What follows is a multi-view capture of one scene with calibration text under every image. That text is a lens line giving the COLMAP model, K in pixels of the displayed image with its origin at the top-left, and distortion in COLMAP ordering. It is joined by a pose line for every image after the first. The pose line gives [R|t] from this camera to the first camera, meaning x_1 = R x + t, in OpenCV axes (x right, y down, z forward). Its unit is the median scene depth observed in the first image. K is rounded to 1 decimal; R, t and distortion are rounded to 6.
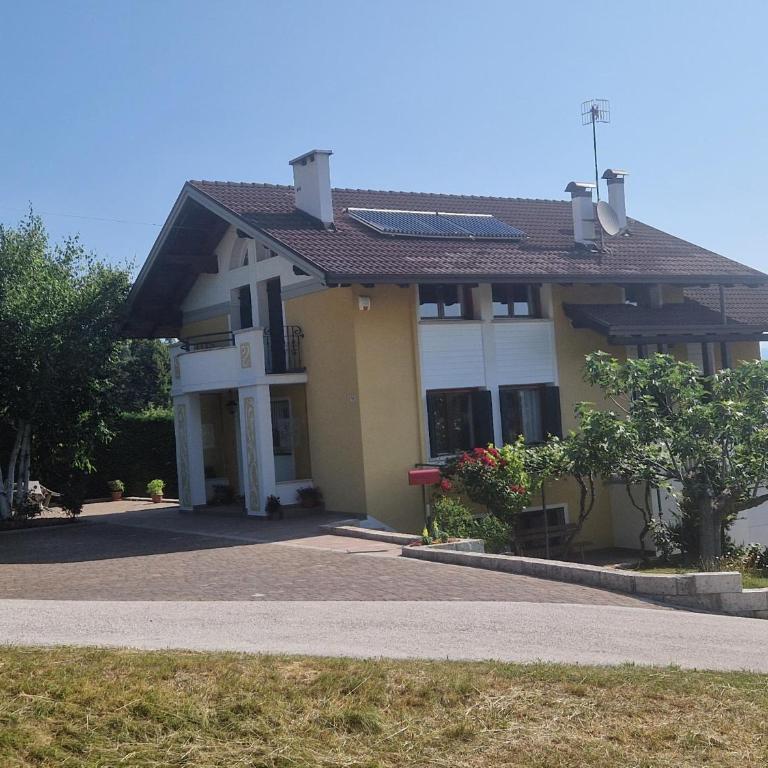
lens RADIAL K [[1103.2, 0, 384.0], [0, 1103.2, 384.0], [0, 0, 1]] dist [-0.022216, -0.001071]
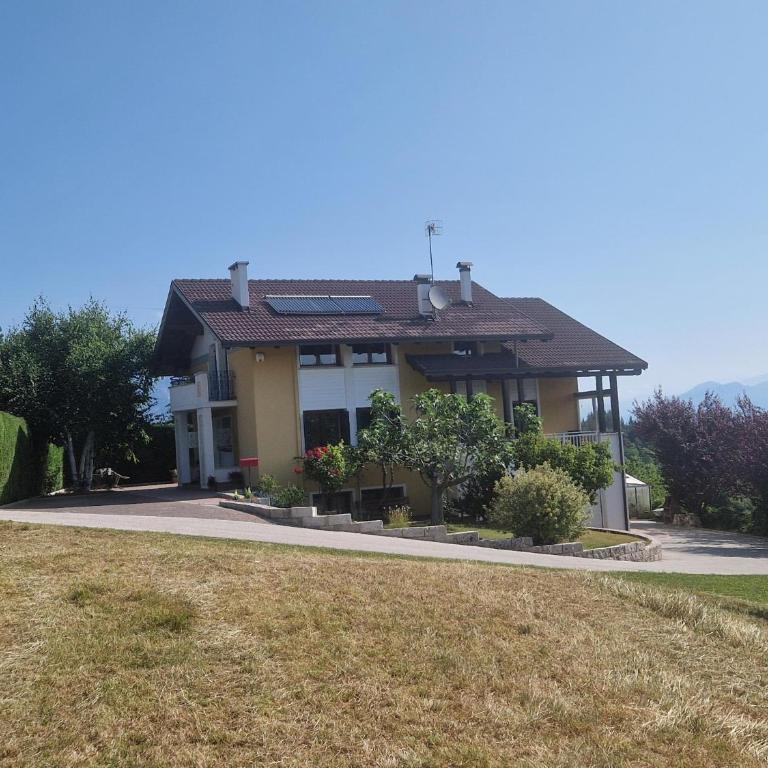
lens RADIAL K [[943.2, 0, 384.0], [0, 943.2, 384.0], [0, 0, 1]] dist [-0.006728, 0.000876]
pose [[0.988063, -0.002187, -0.154034, 0.349732], [-0.000742, 0.999820, -0.018951, -0.007291], [0.154048, 0.018839, 0.987884, -0.315577]]
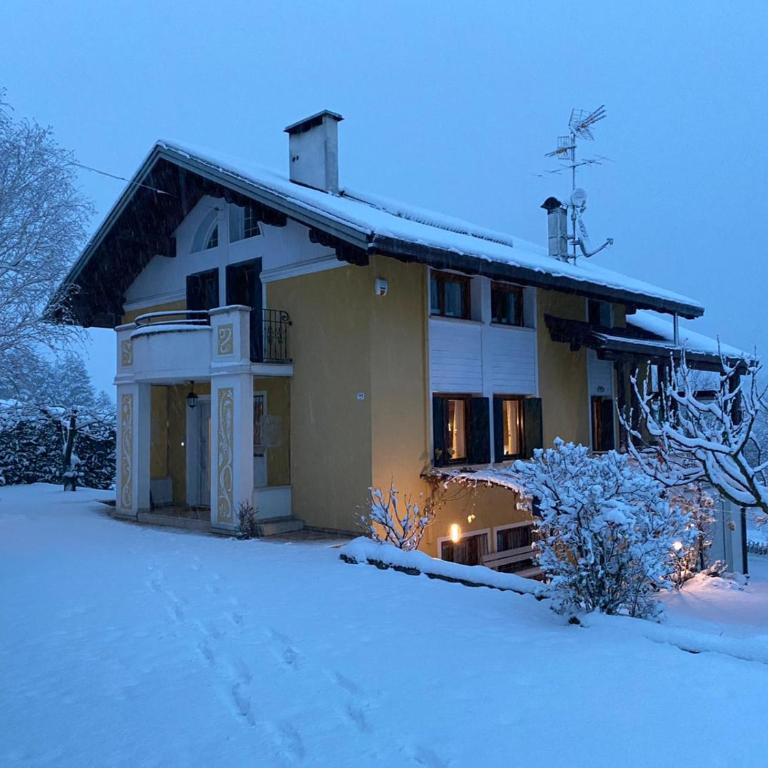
lens RADIAL K [[712.6, 0, 384.0], [0, 712.6, 384.0], [0, 0, 1]] dist [-0.007544, -0.008622]
pose [[0.971134, 0.063331, 0.229973, -0.129112], [-0.057668, 0.997846, -0.031270, 0.018570], [-0.231458, 0.017105, 0.972694, 0.427642]]
